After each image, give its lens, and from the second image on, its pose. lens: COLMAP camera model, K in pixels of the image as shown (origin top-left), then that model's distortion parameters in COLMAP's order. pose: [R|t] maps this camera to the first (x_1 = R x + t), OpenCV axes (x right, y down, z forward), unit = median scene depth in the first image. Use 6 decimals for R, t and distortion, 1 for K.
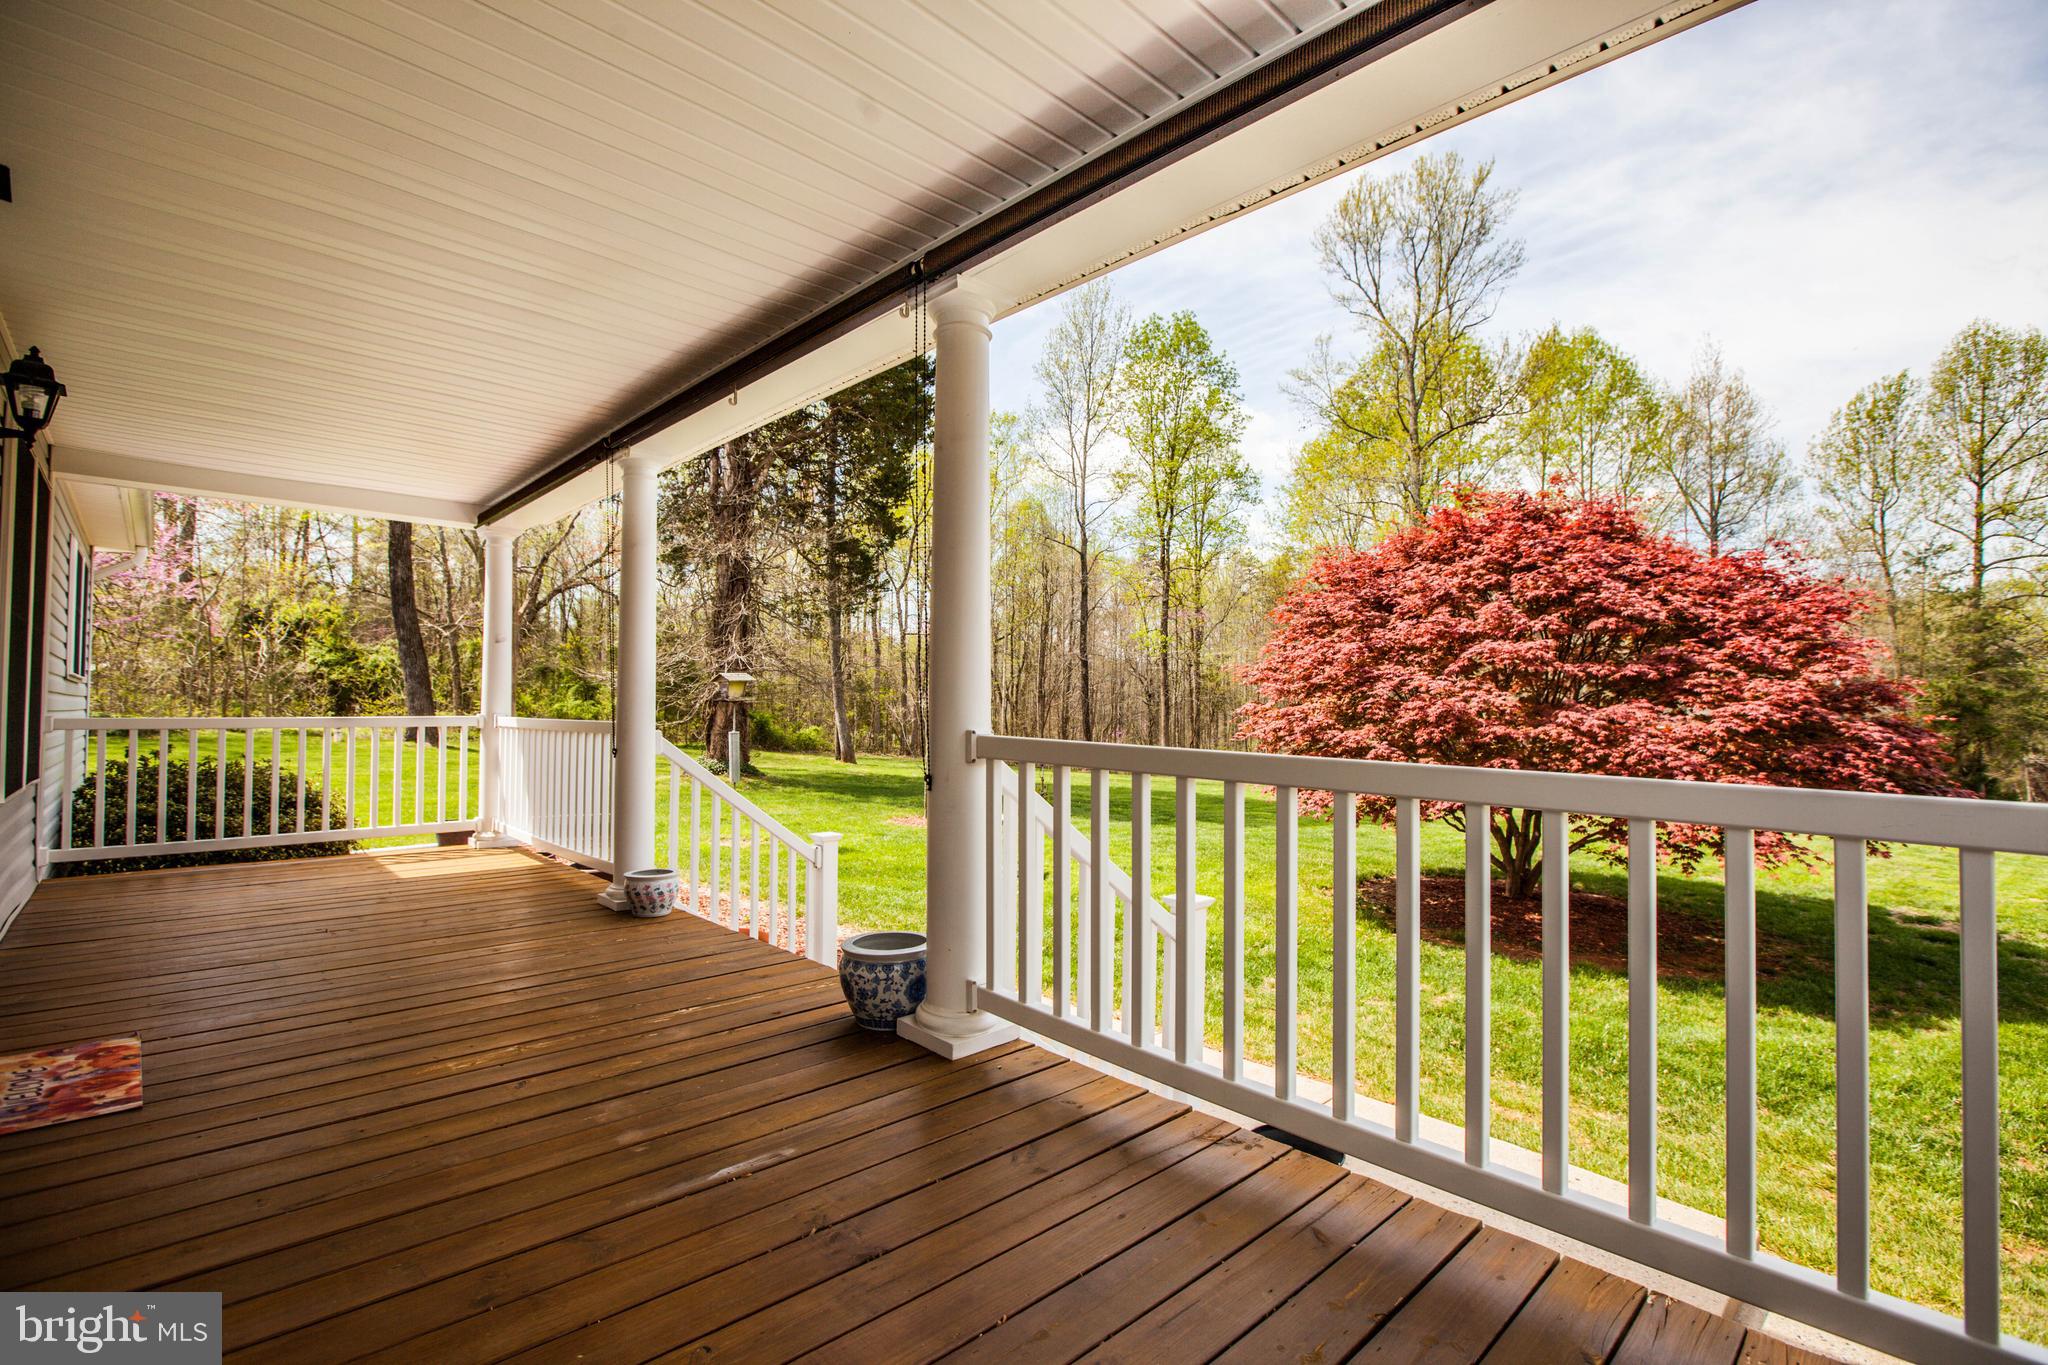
lens RADIAL K [[933.7, 0, 1023.5], [0, 933.7, 676.6], [0, 0, 1]] dist [-0.017538, 0.000642]
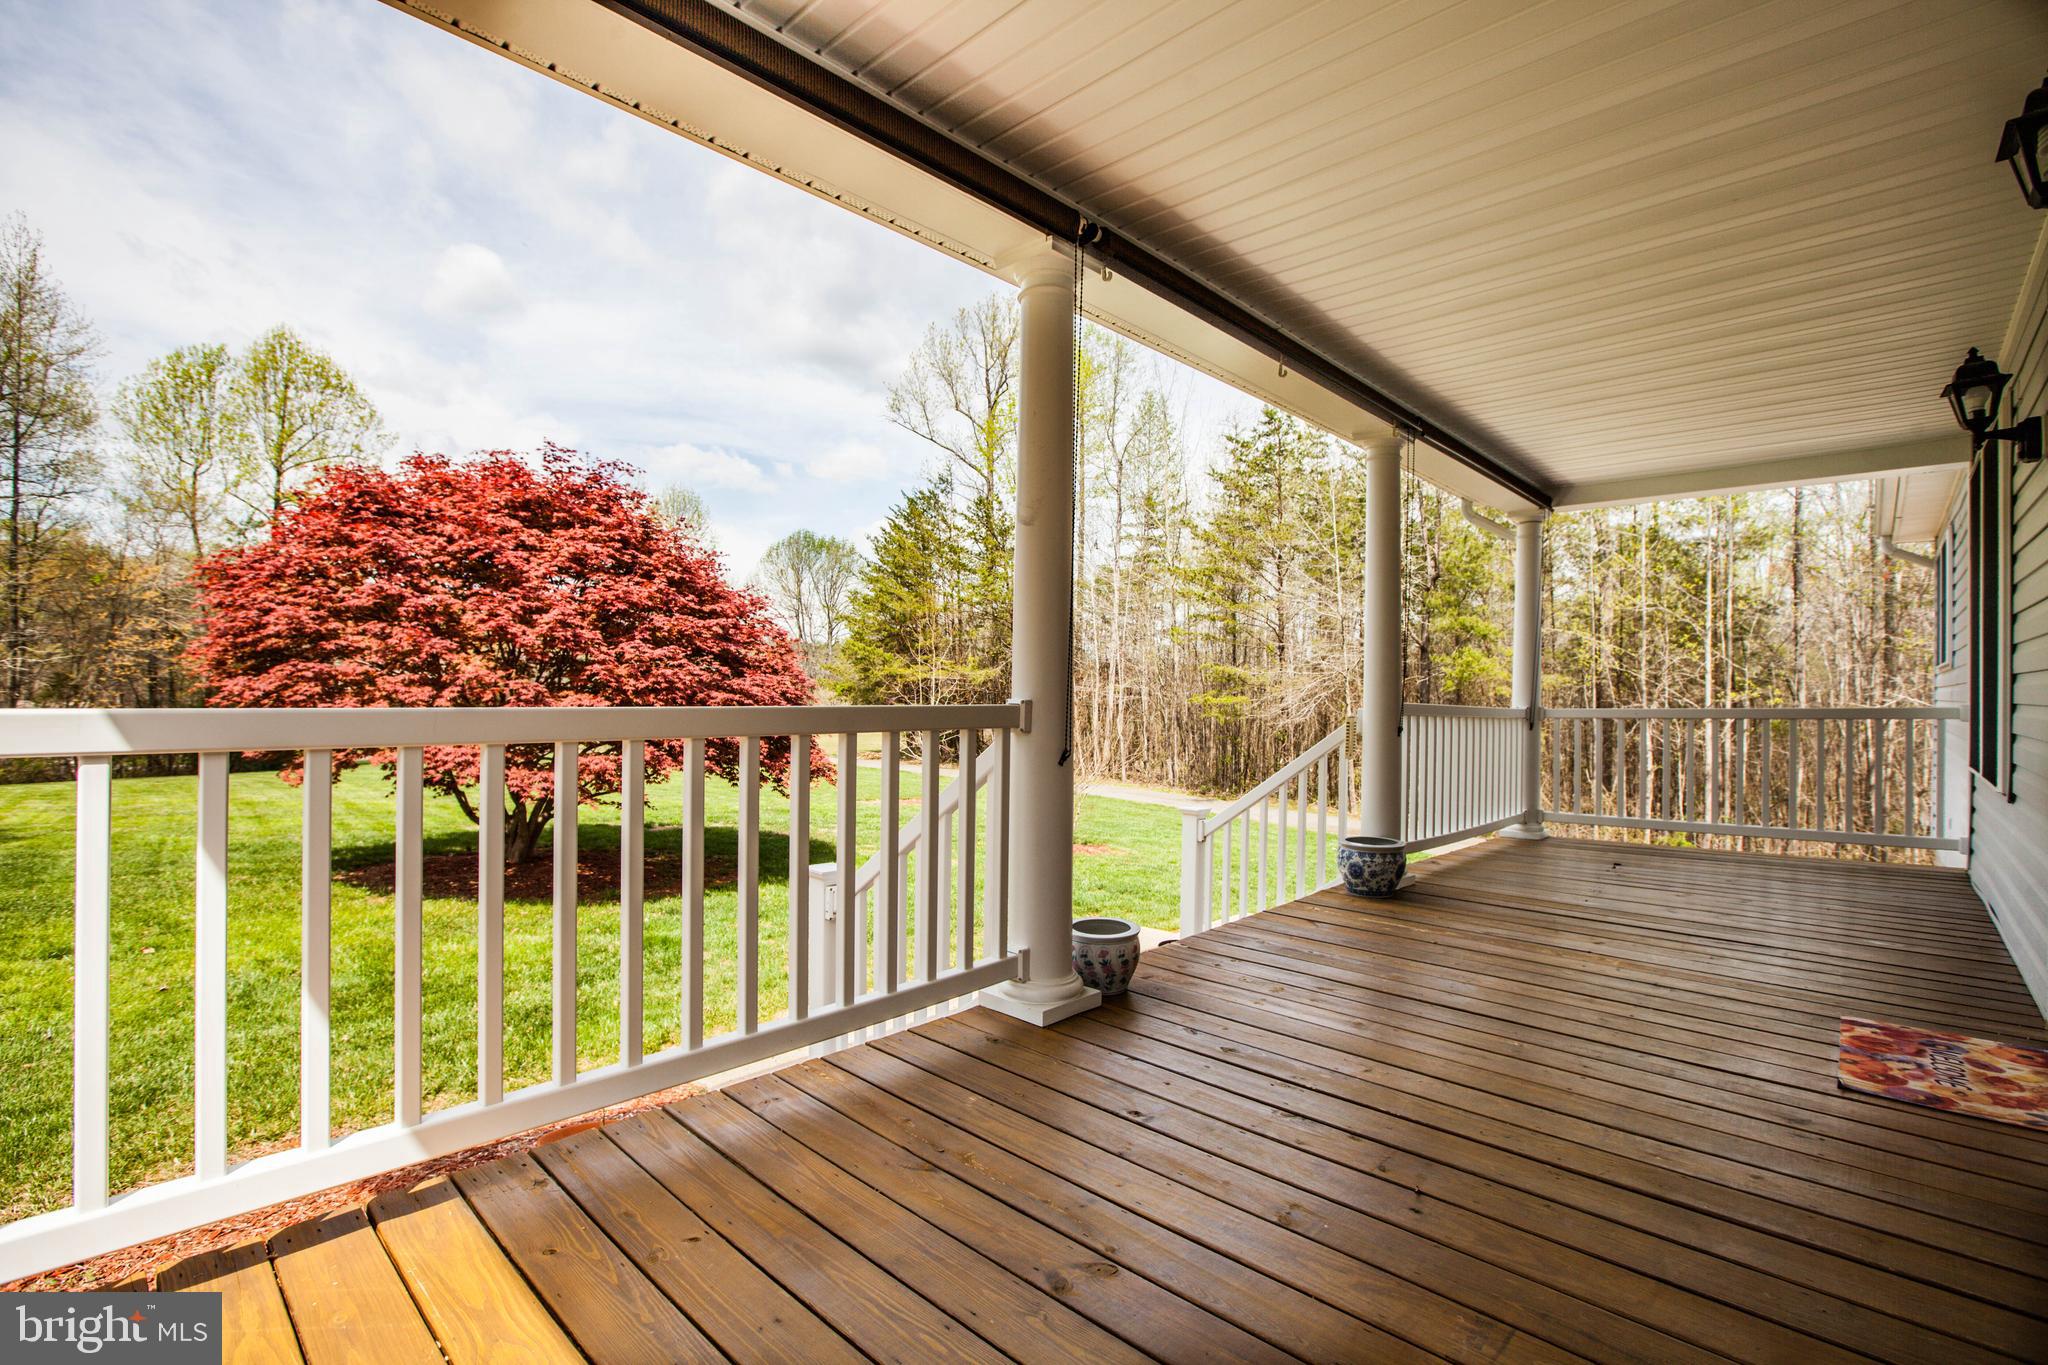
lens RADIAL K [[933.7, 0, 1023.5], [0, 933.7, 676.6], [0, 0, 1]] dist [-0.017538, 0.000642]
pose [[-0.066824, -0.003788, 0.997758, -1.844455], [-0.041523, 0.999137, 0.001012, 0.049905], [-0.996900, -0.041363, -0.066924, 1.910996]]
